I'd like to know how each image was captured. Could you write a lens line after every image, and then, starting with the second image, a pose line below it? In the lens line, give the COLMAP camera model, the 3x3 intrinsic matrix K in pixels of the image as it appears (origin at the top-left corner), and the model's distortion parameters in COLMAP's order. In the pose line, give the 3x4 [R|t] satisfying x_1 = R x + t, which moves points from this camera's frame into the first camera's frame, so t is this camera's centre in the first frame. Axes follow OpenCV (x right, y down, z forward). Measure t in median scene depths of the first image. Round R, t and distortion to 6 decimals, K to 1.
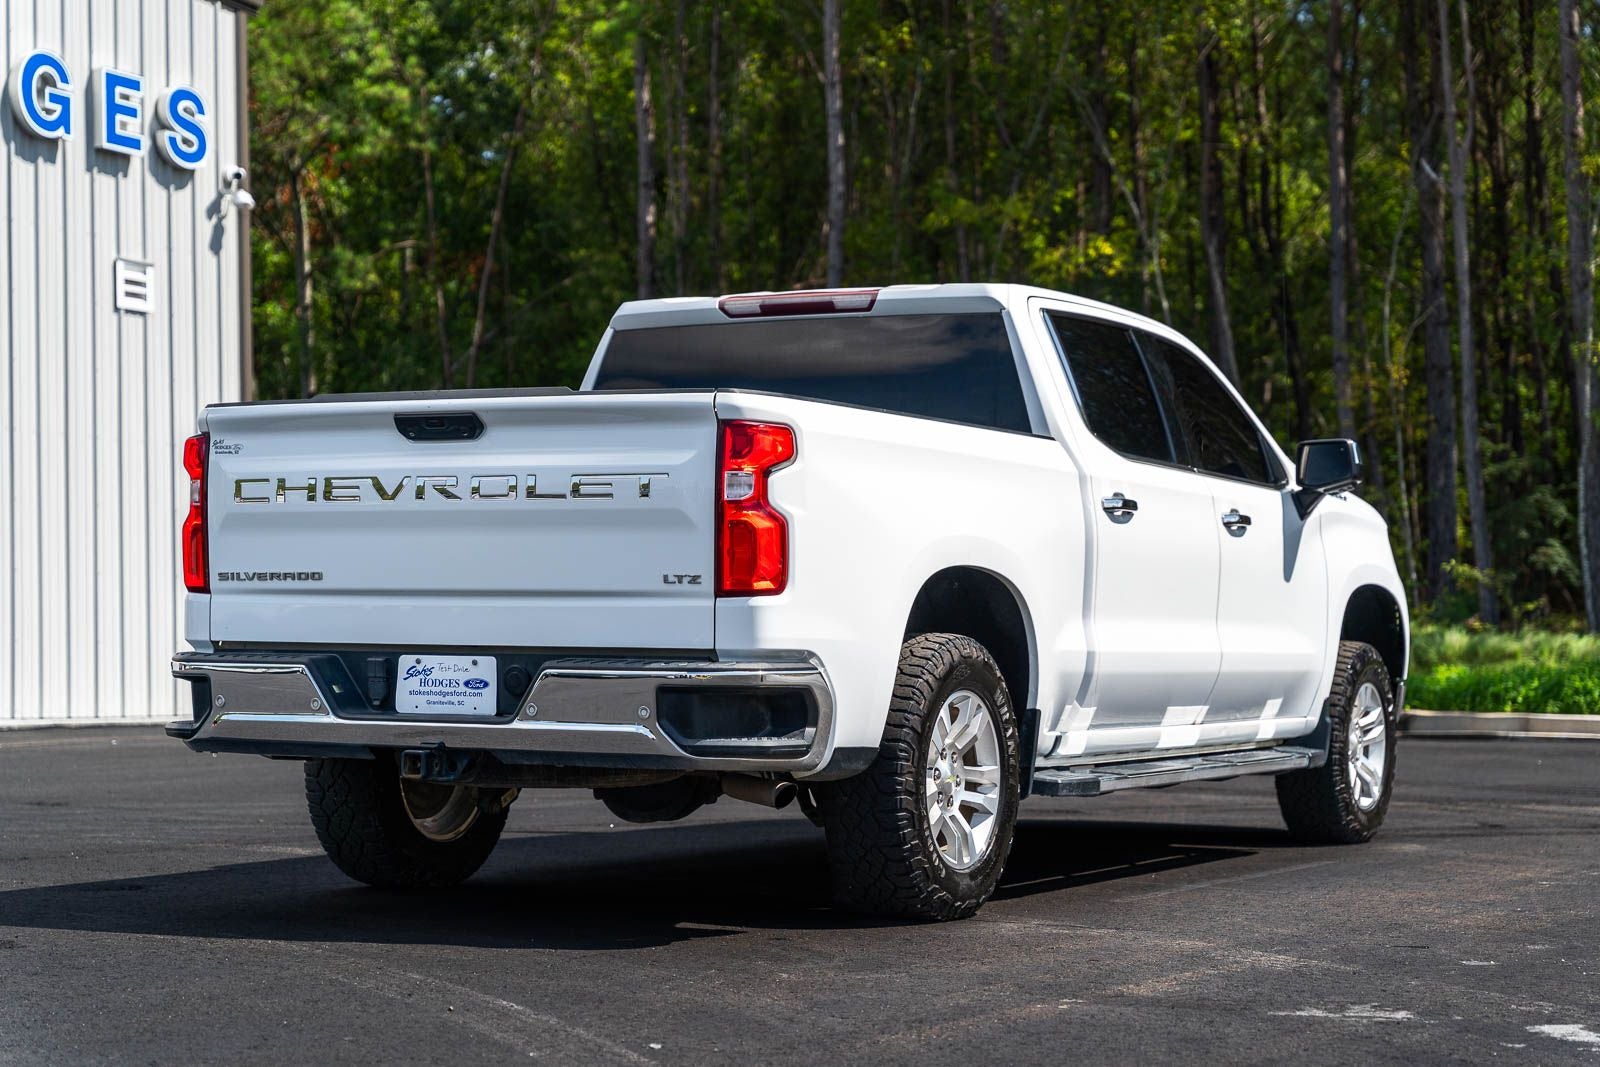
lens RADIAL K [[3063.9, 0, 859.7], [0, 3063.9, 533.2], [0, 0, 1]] dist [0.166668, -0.010304]
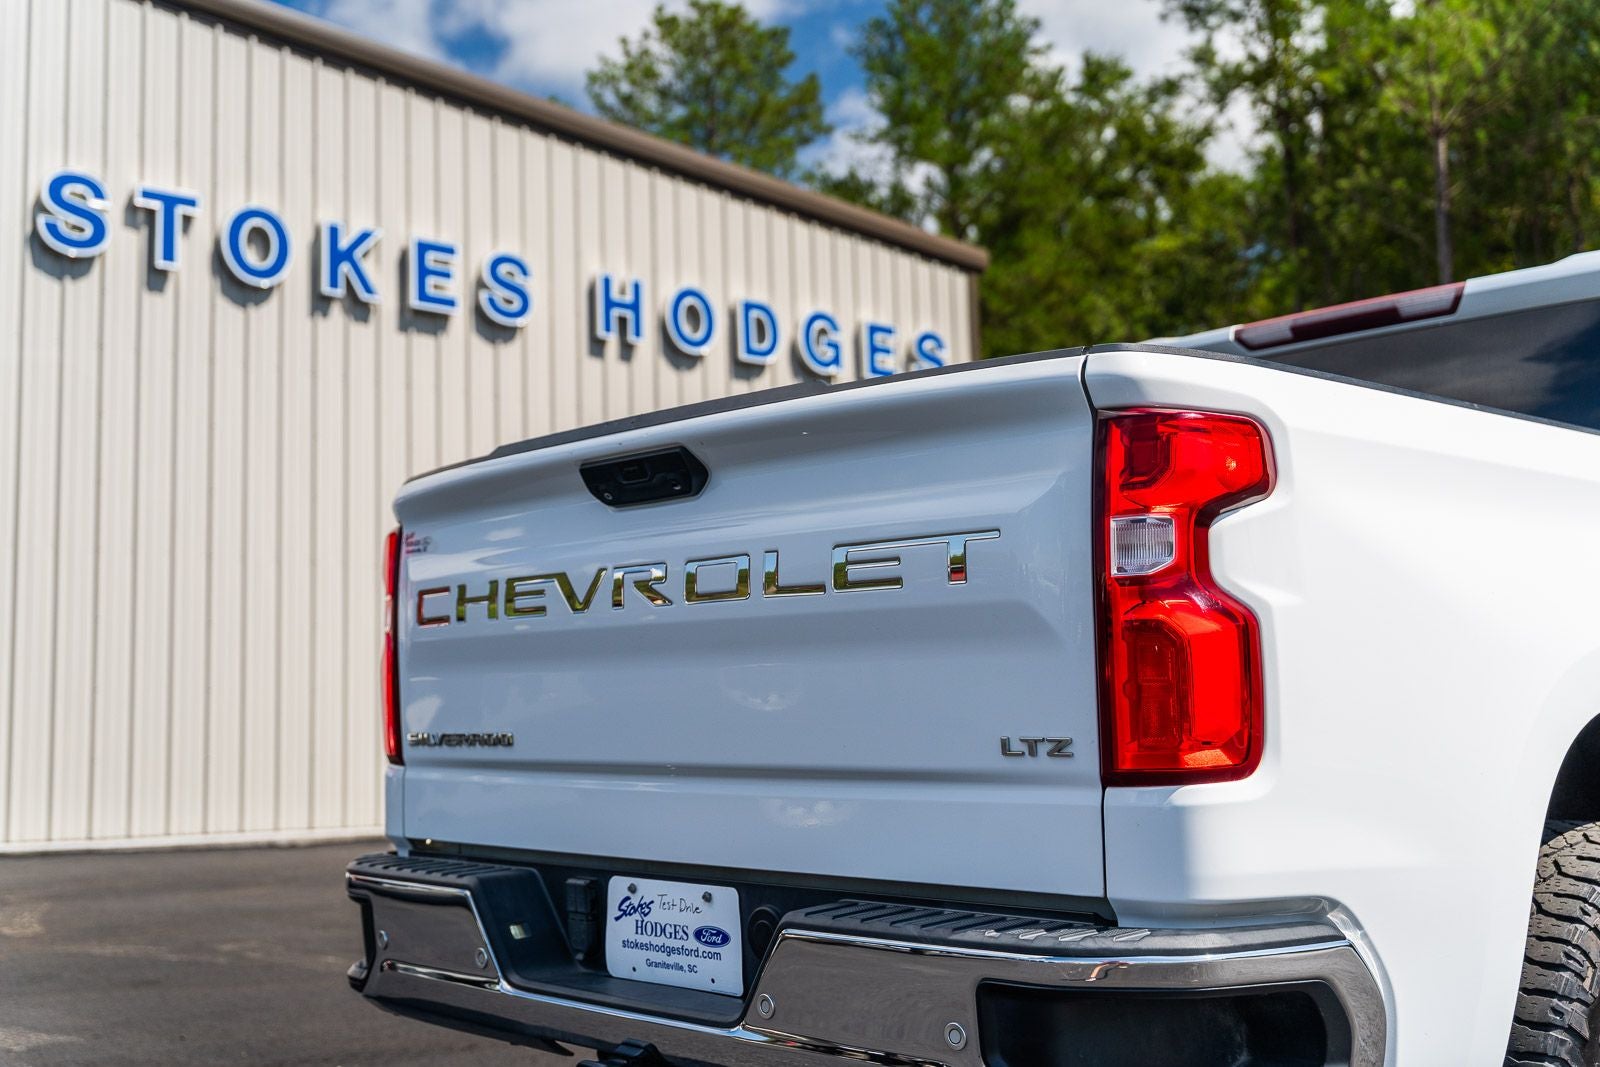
lens RADIAL K [[1917.3, 0, 775.2], [0, 1917.3, 537.2], [0, 0, 1]] dist [0.033990, 0.006540]
pose [[0.936542, -0.051608, -0.346737, 0.009439], [0.029215, 0.997154, -0.069504, 0.001792], [0.349337, 0.054964, 0.935384, 0.678345]]
